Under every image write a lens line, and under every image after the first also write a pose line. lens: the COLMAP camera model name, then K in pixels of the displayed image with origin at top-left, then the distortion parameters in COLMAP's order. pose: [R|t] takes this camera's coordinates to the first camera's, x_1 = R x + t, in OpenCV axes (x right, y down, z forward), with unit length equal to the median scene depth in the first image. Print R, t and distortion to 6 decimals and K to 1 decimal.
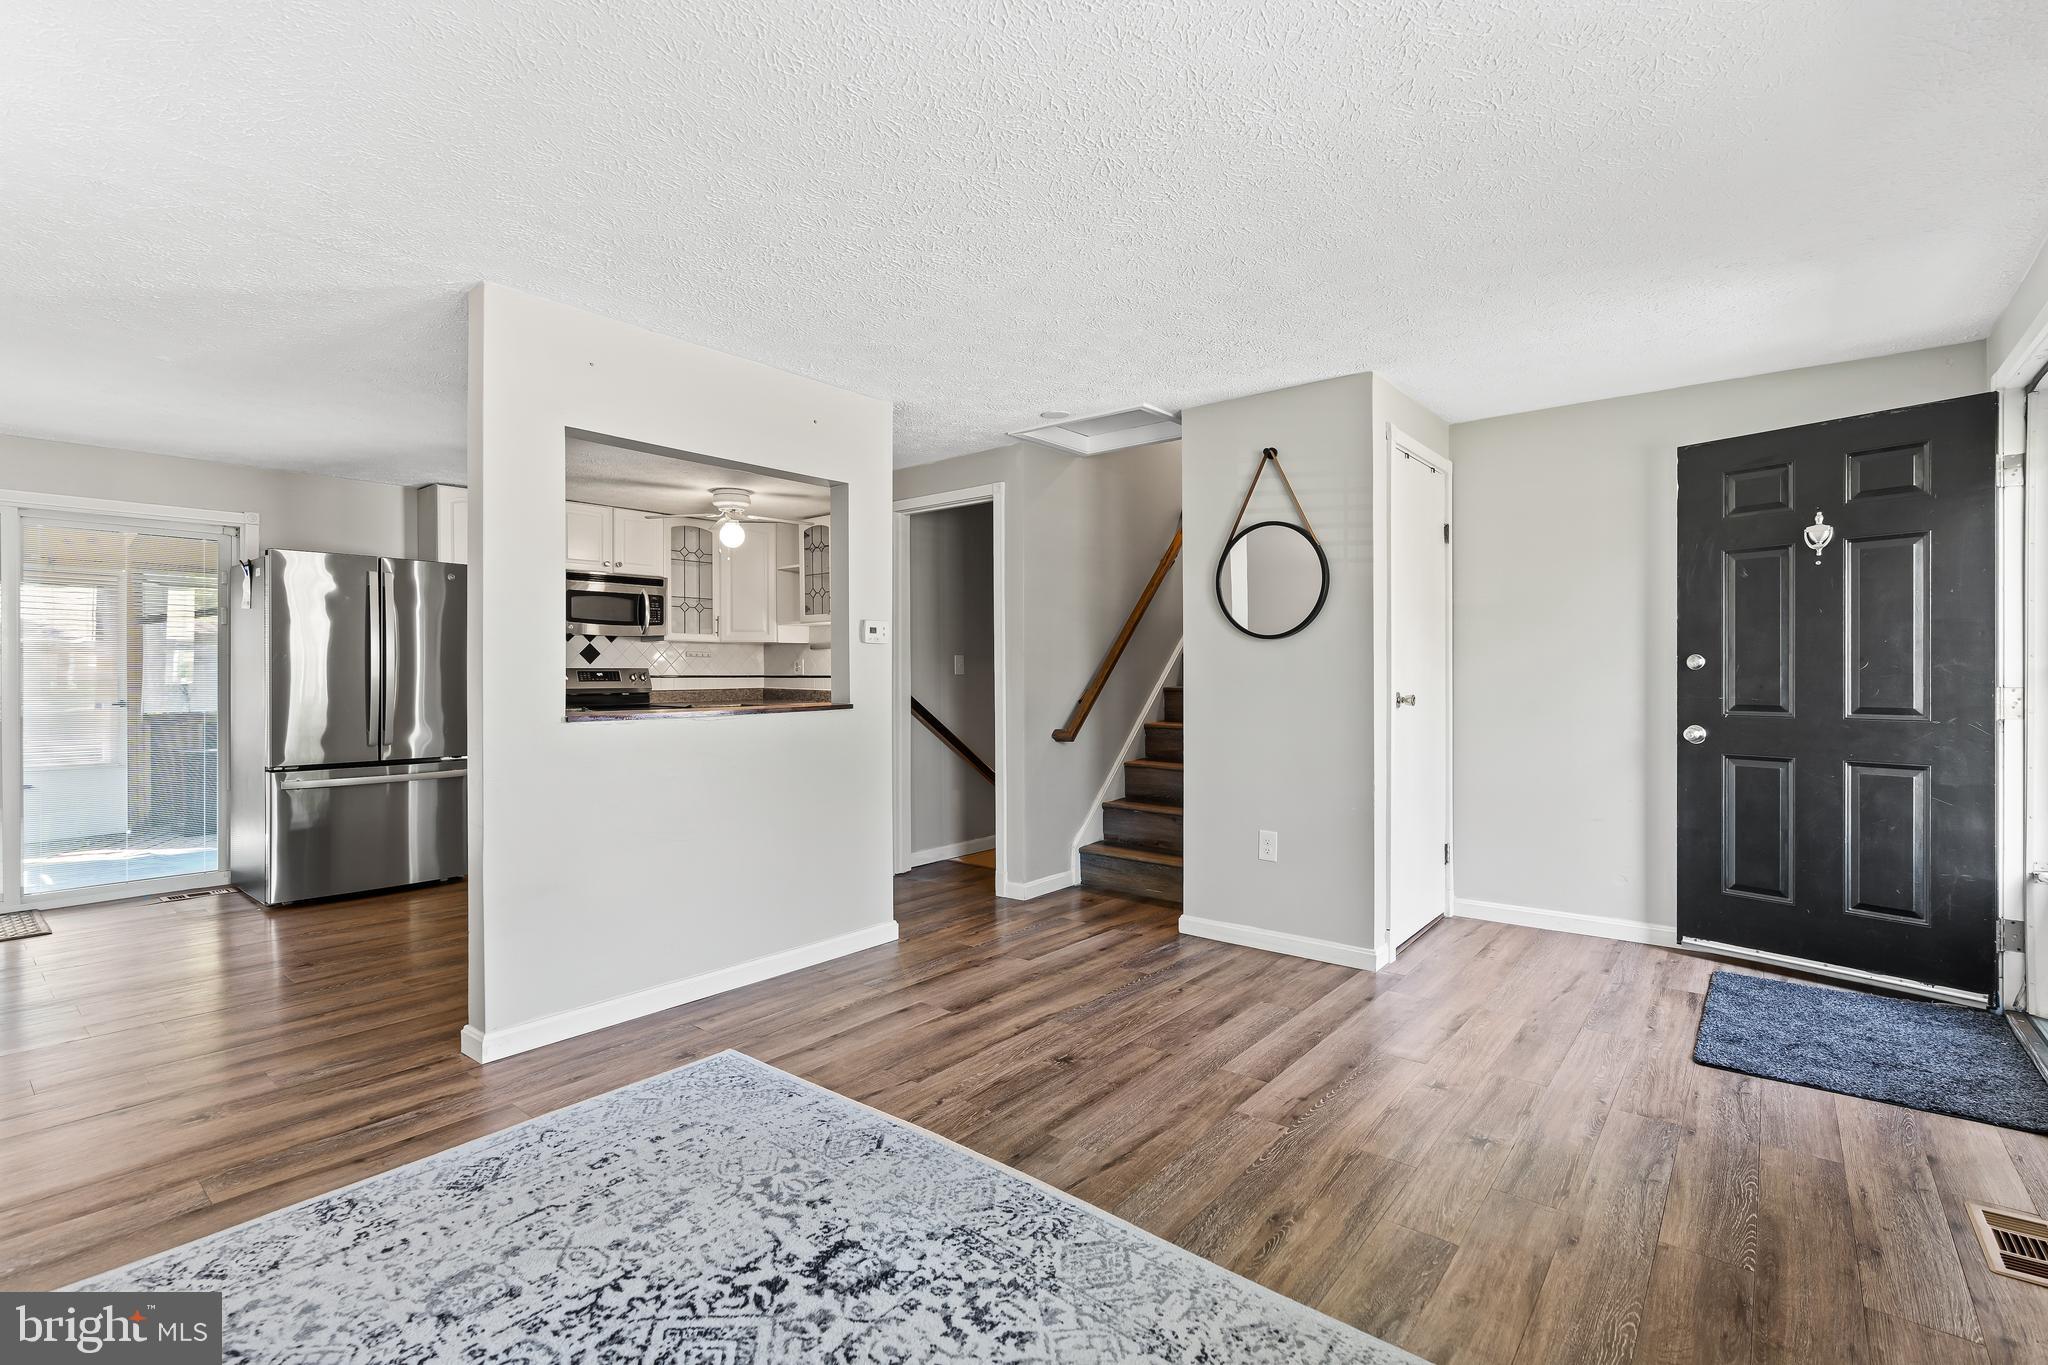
lens RADIAL K [[929.3, 0, 1025.5], [0, 929.3, 689.1], [0, 0, 1]] dist [-0.010400, 0.004750]
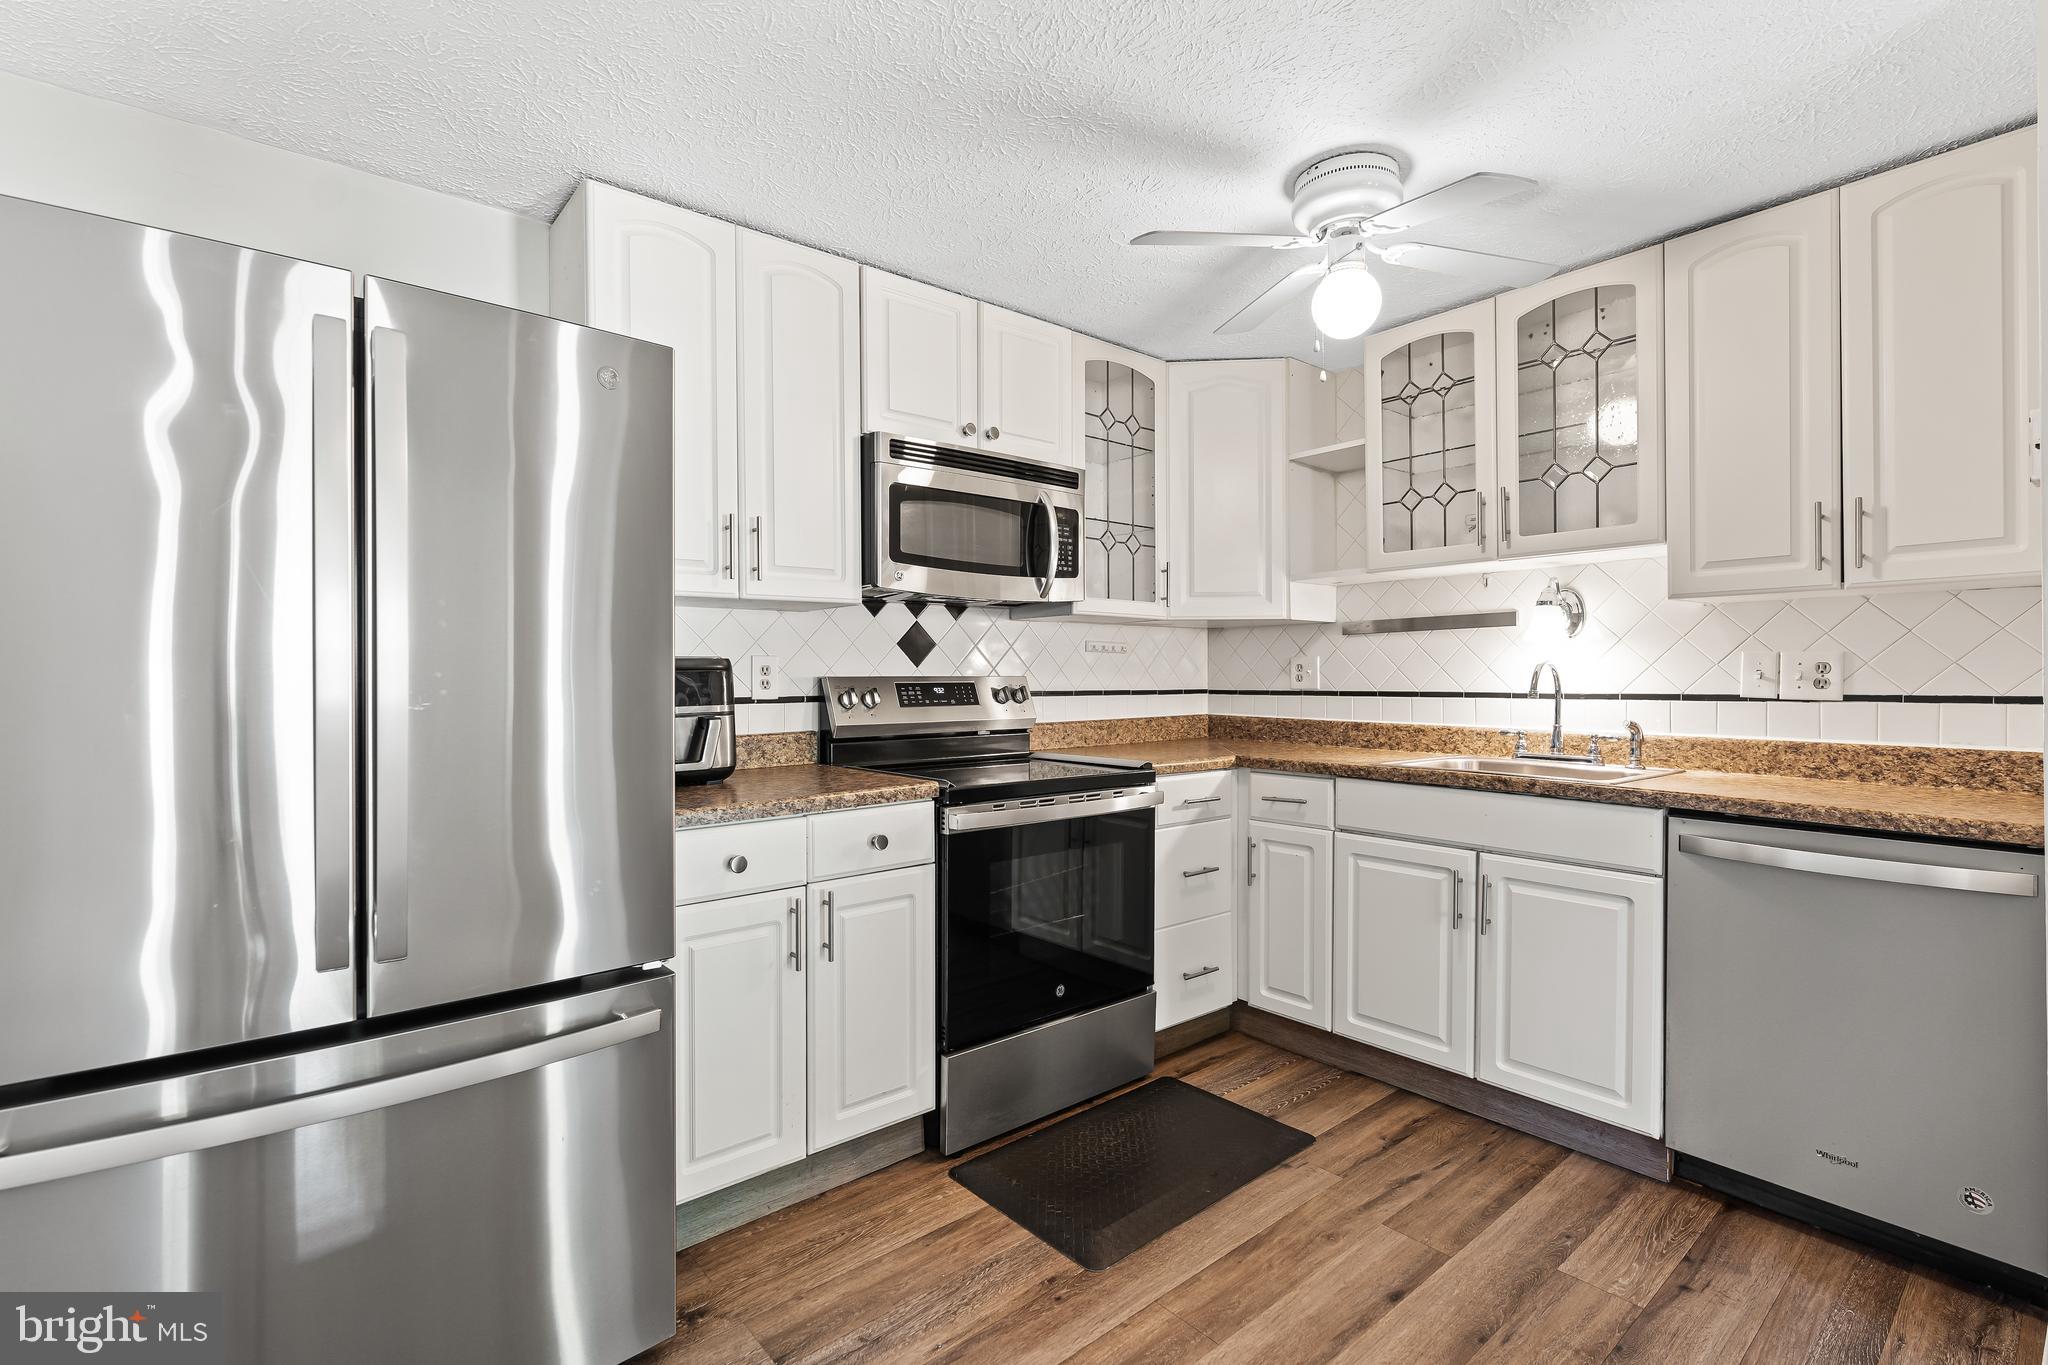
lens RADIAL K [[929.3, 0, 1030.7], [0, 929.3, 685.2], [0, 0, 1]] dist [-0.010400, 0.004750]
pose [[0.983080, 0.000018, -0.183178, -0.723851], [-0.001901, 0.999947, -0.010106, -0.030087], [0.183168, 0.010283, 0.983028, 1.232860]]
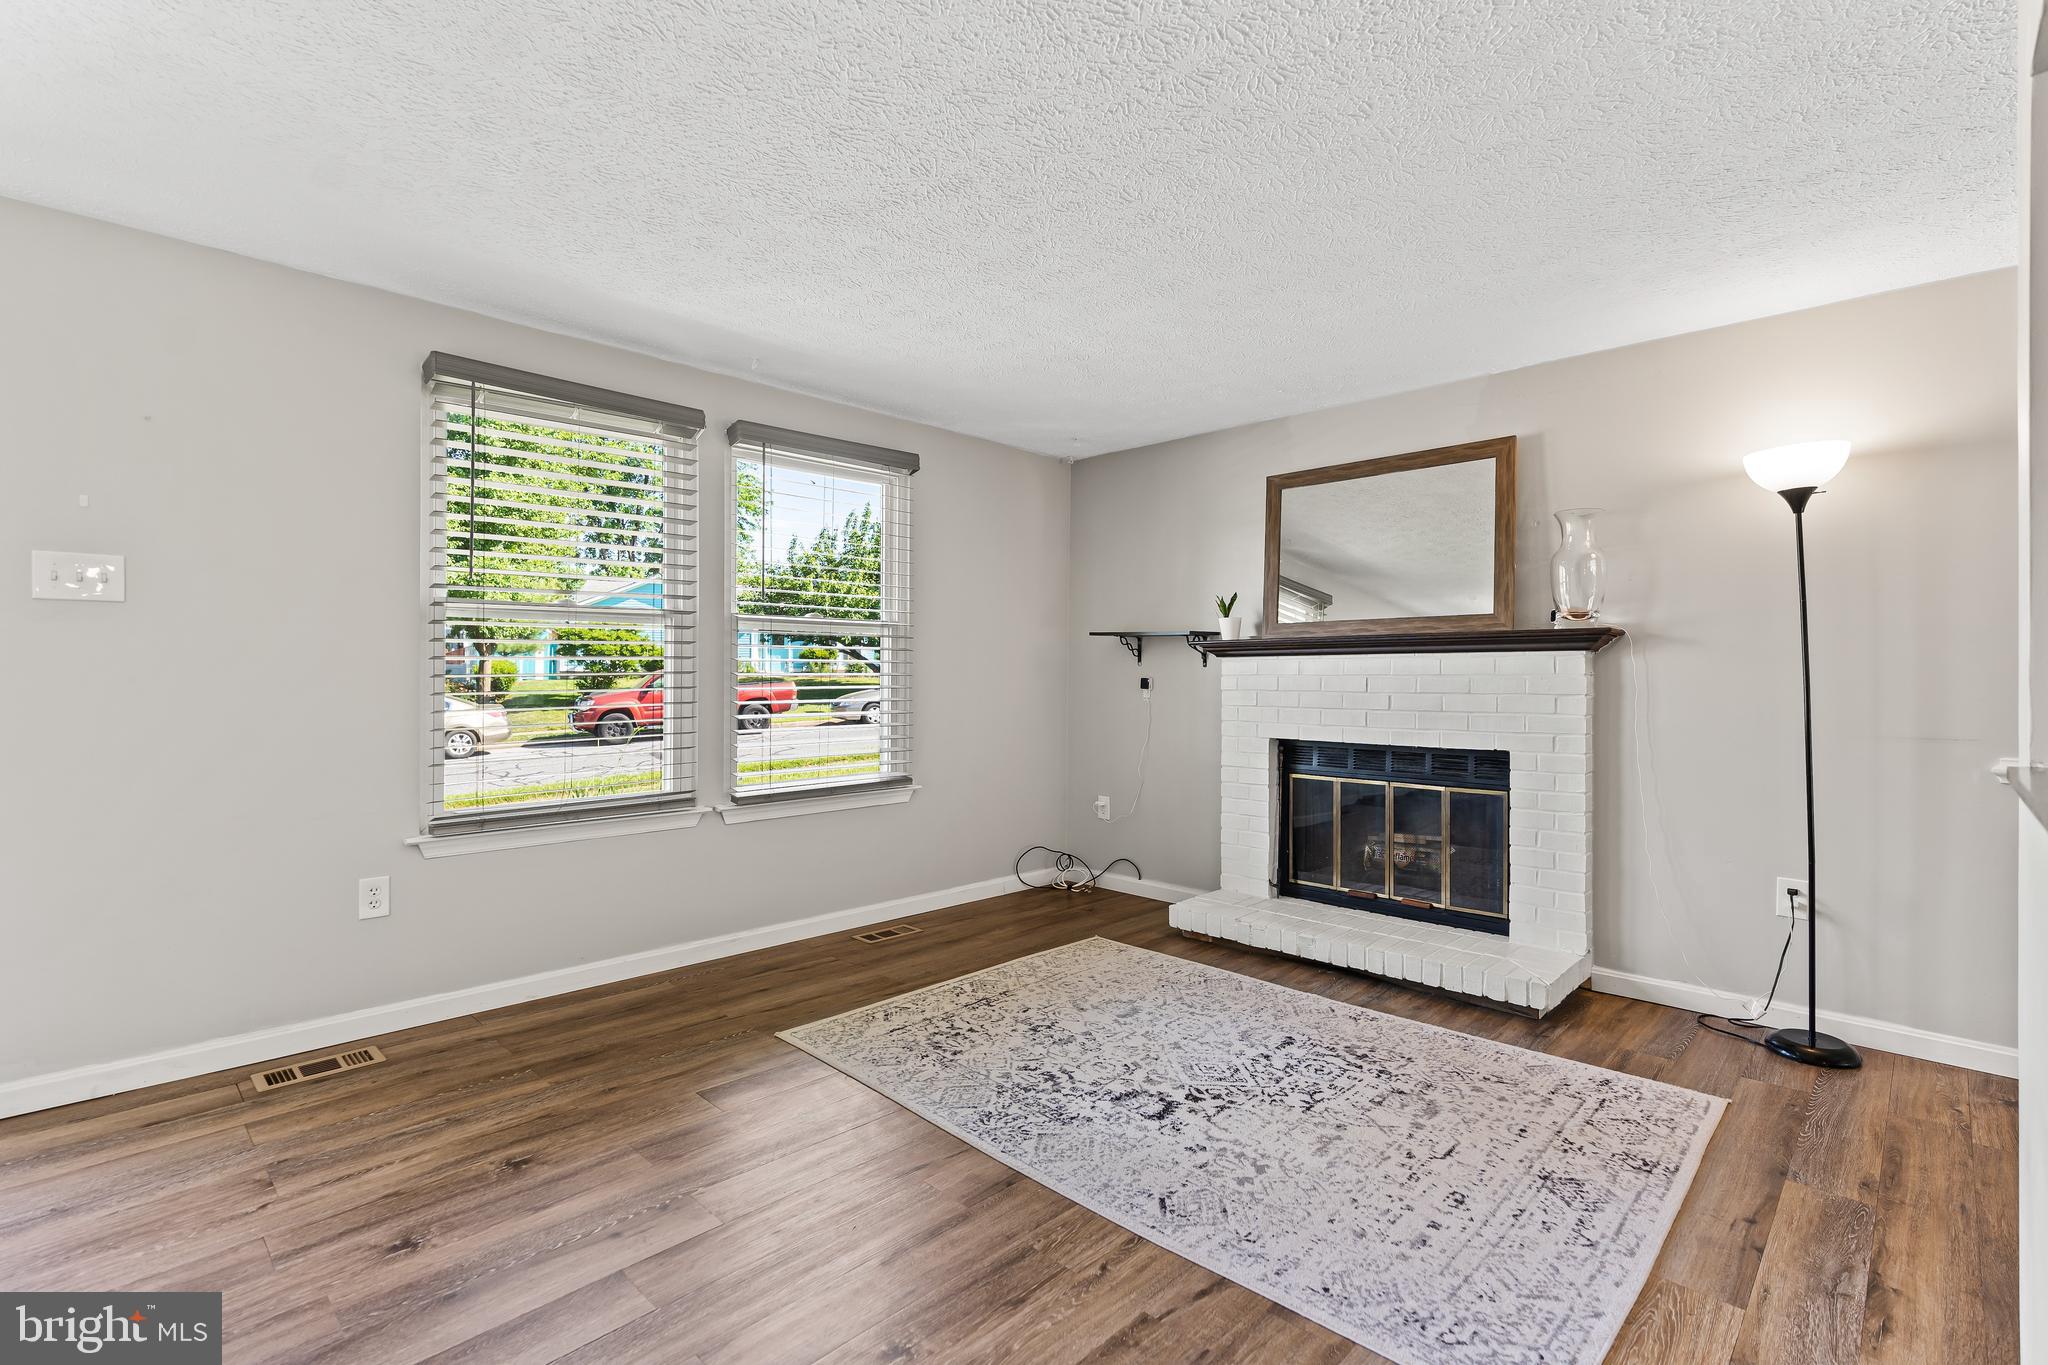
lens RADIAL K [[929.3, 0, 1014.5], [0, 929.3, 694.4], [0, 0, 1]] dist [-0.010400, 0.004750]
pose [[-0.995472, -0.003267, 0.095004, -0.075260], [0.000357, 0.999274, 0.038106, -0.019081], [-0.095059, 0.037968, -0.994747, 1.411990]]
